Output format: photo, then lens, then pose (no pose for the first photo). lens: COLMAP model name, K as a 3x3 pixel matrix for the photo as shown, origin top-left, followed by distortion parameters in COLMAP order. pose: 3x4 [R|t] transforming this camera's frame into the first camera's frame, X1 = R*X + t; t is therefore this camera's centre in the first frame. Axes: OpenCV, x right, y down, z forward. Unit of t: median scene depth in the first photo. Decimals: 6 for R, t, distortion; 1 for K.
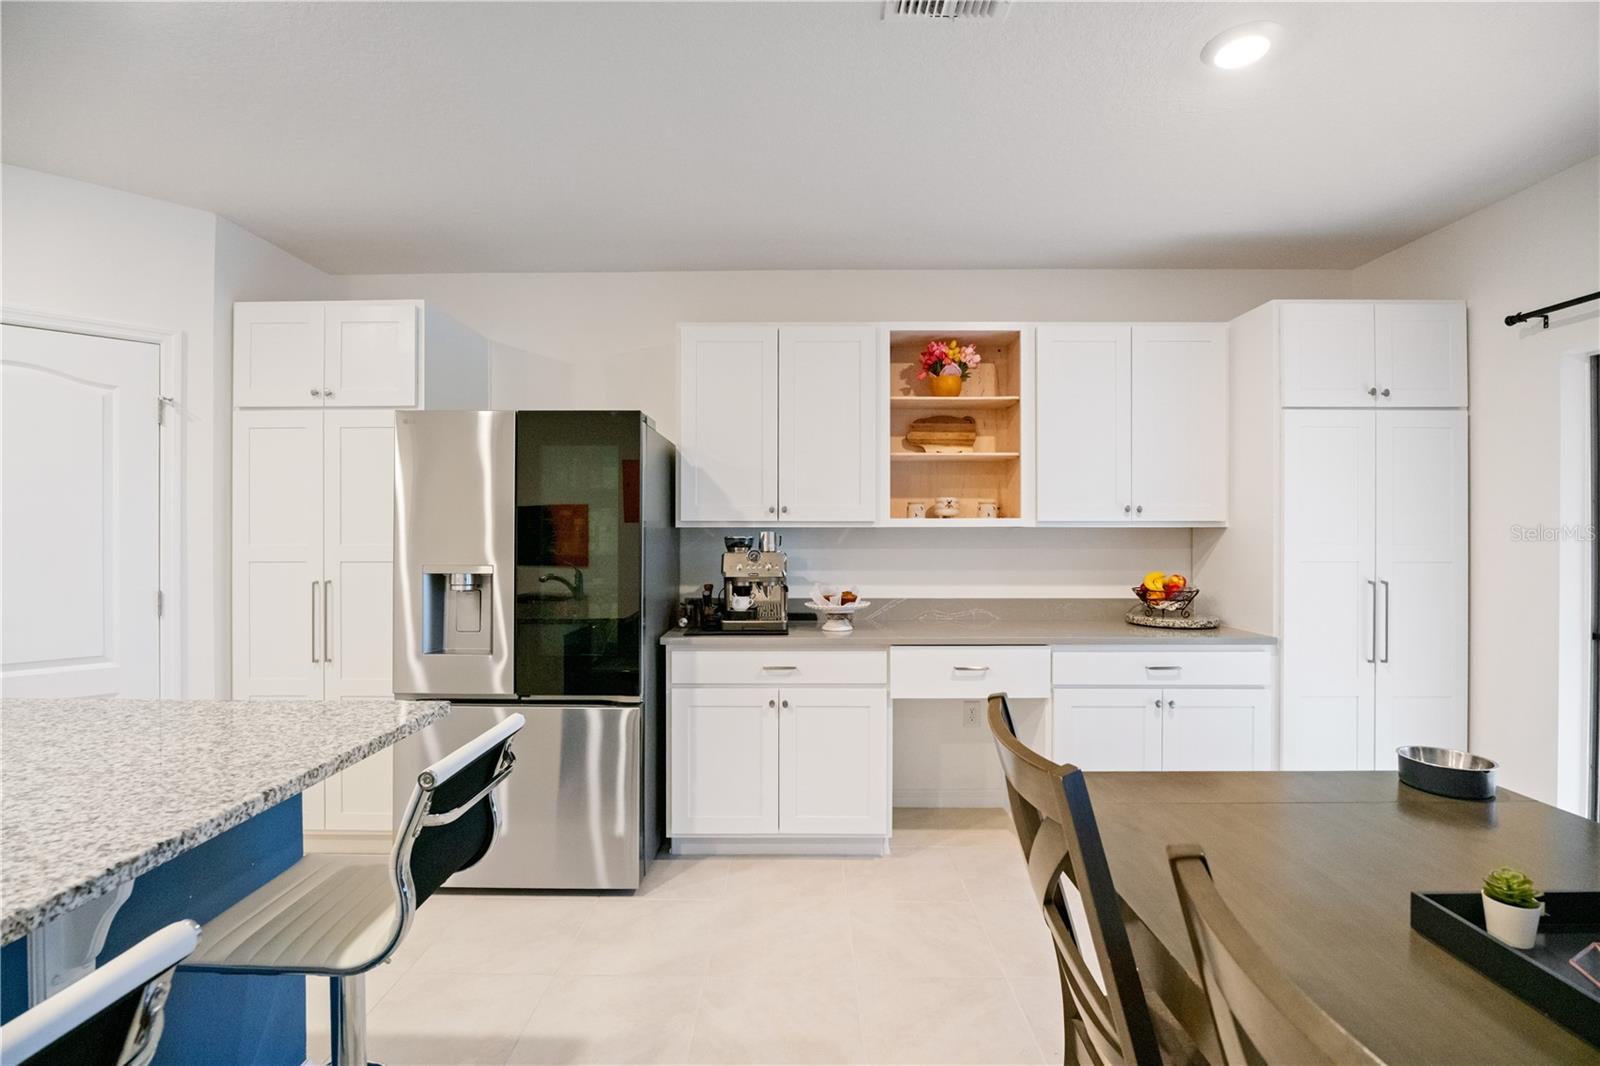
lens RADIAL K [[734.6, 0, 800.0], [0, 734.6, 533.0], [0, 0, 1]] dist [-0.015100, 0.001214]
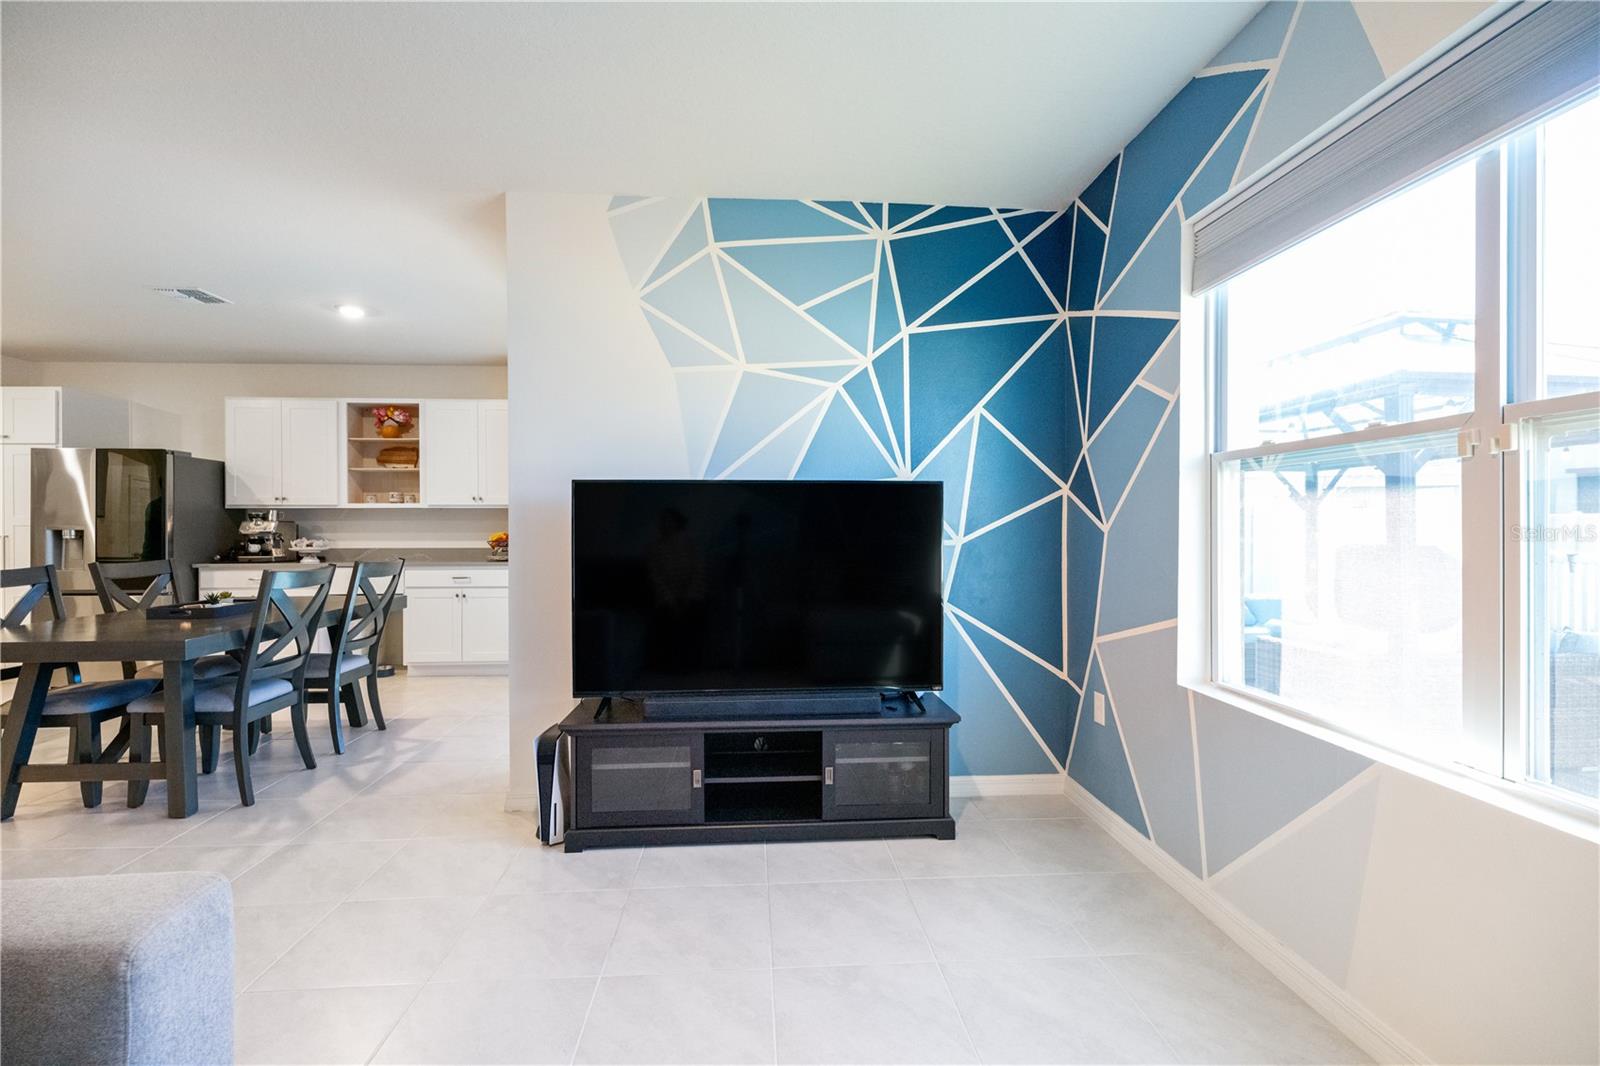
lens RADIAL K [[710.8, 0, 802.0], [0, 710.8, 531.7], [0, 0, 1]] dist [0.002887, 0.000305]
pose [[0.996873, -0.001724, 0.079002, 1.146346], [0.001529, 0.999996, 0.002530, 0.049824], [-0.079006, -0.002401, 0.996871, -0.905101]]
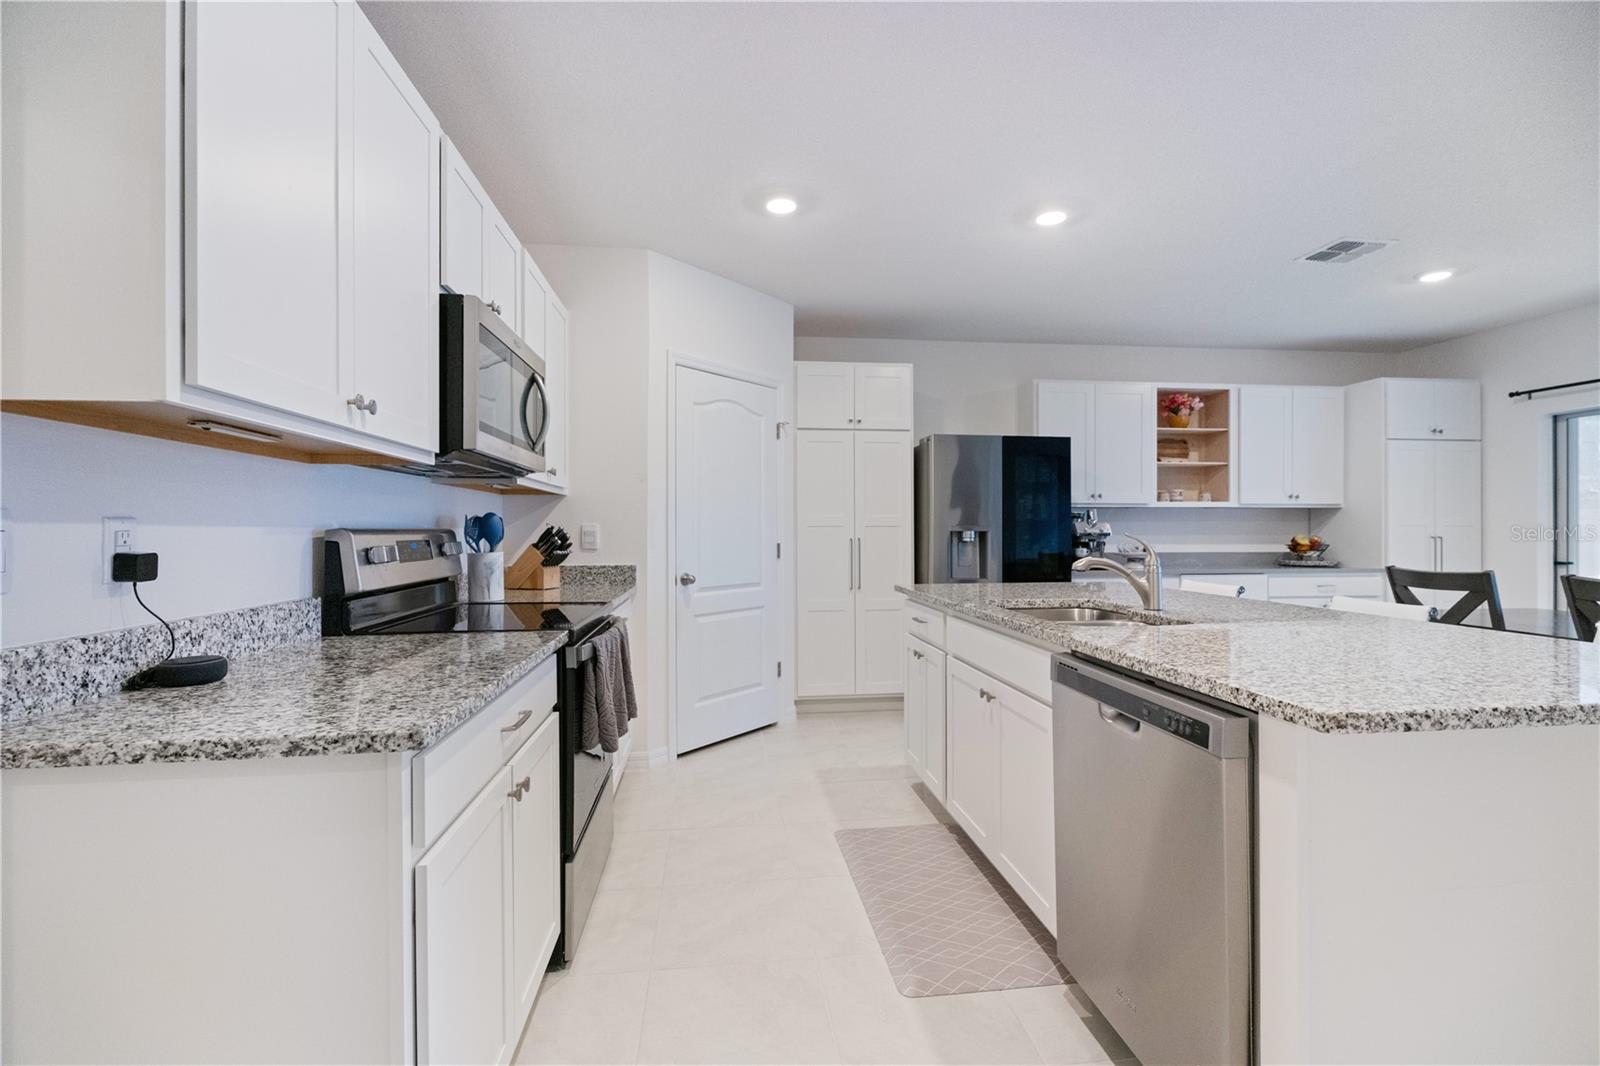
lens RADIAL K [[710.8, 0, 802.0], [0, 710.8, 531.7], [0, 0, 1]] dist [0.002887, 0.000305]
pose [[0.990790, -0.001947, 0.135390, -0.892468], [0.002229, 0.999996, -0.001930, 0.049050], [-0.135386, 0.002214, 0.990790, -0.475569]]
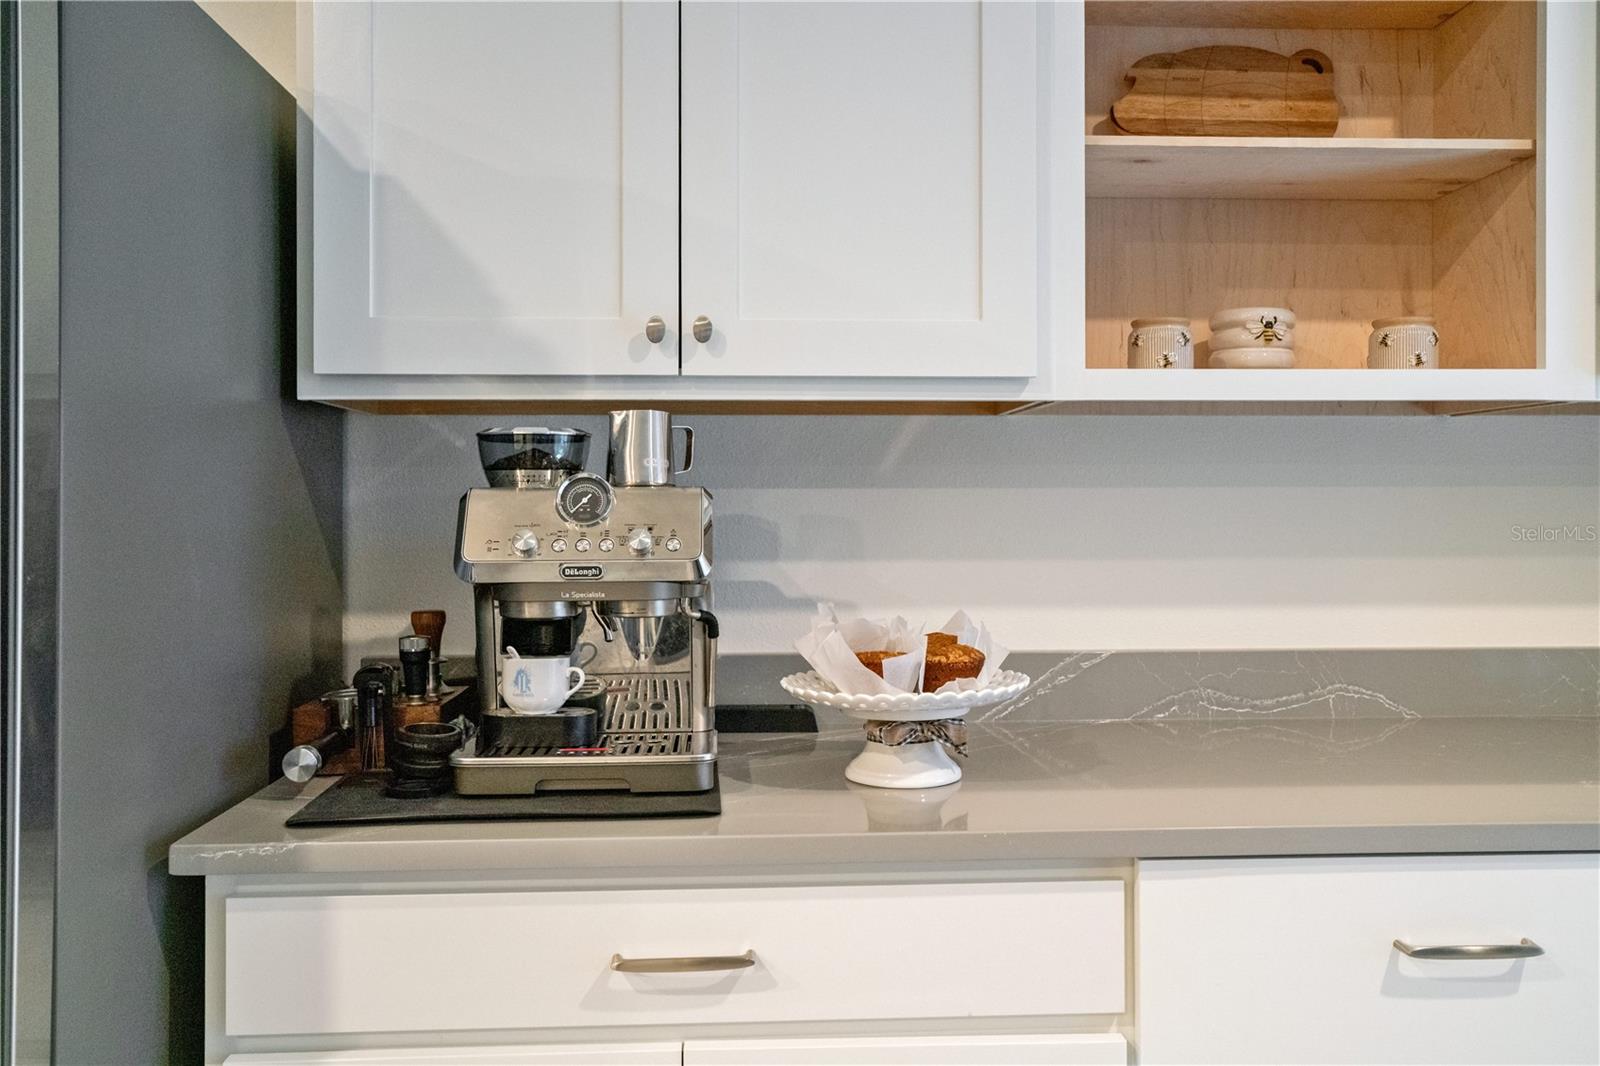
lens RADIAL K [[1275.3, 0, 796.3], [0, 1275.3, 506.0], [0, 0, 1]] dist [-0.004313, -0.001497]
pose [[0.998756, -0.003575, 0.049732, -0.010754], [0.003800, 0.999983, -0.004429, 0.034359], [-0.049716, 0.004612, 0.998753, 0.534273]]
